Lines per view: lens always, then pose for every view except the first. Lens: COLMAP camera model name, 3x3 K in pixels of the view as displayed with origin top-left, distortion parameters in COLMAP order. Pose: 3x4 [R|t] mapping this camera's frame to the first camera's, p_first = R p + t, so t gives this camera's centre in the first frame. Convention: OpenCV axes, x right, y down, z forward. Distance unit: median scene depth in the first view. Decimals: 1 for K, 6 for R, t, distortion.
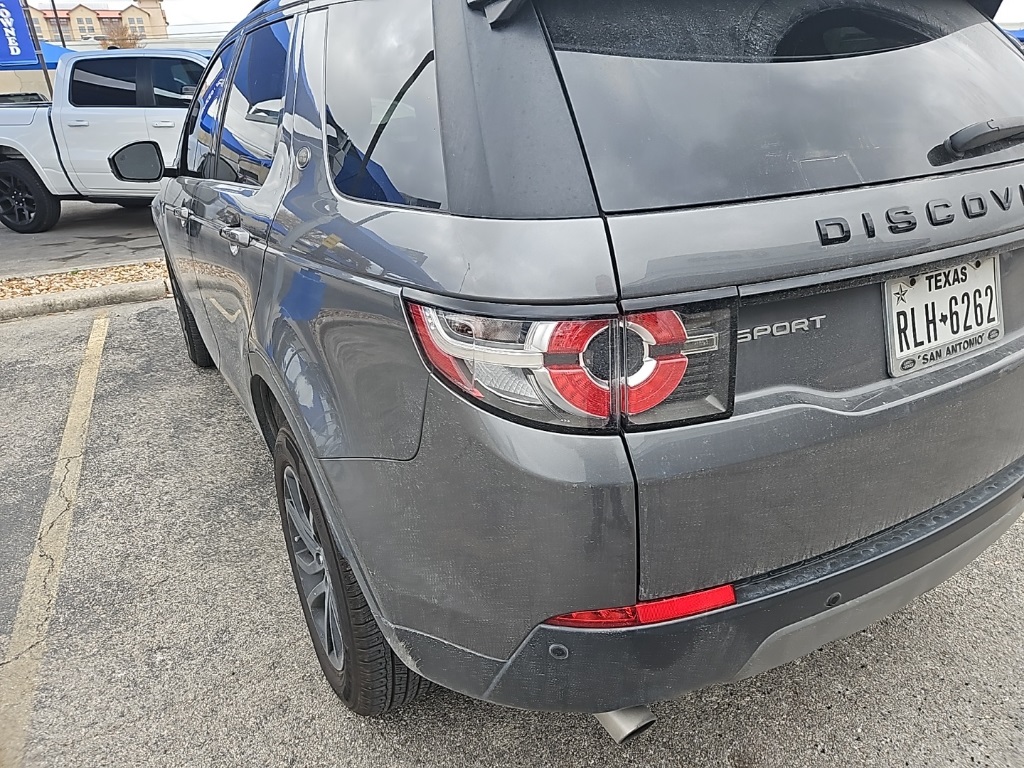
lens RADIAL K [[692.9, 0, 513.5], [0, 692.9, 384.7], [0, 0, 1]] dist [0.031043, -0.015934]
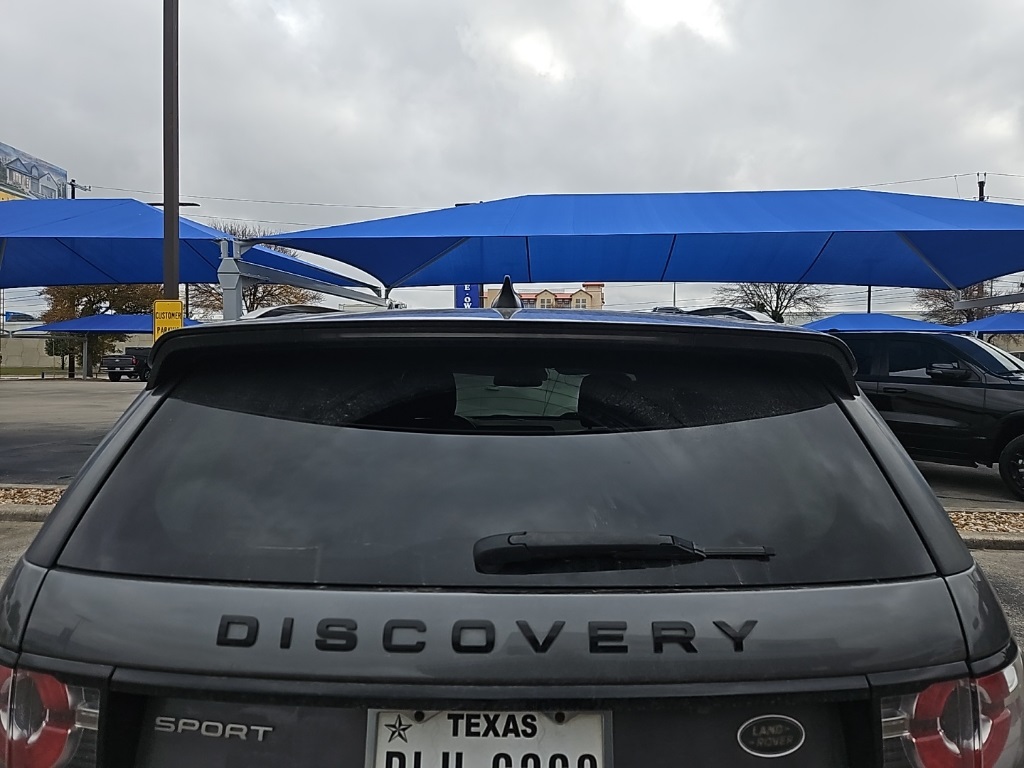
lens RADIAL K [[692.9, 0, 520.1], [0, 692.9, 381.2], [0, 0, 1]] dist [0.031043, -0.015934]
pose [[0.862613, 0.063285, -0.501891, 1.025916], [-0.238116, 0.926153, -0.292475, -0.289927], [0.446318, 0.371801, 0.813981, 0.258953]]
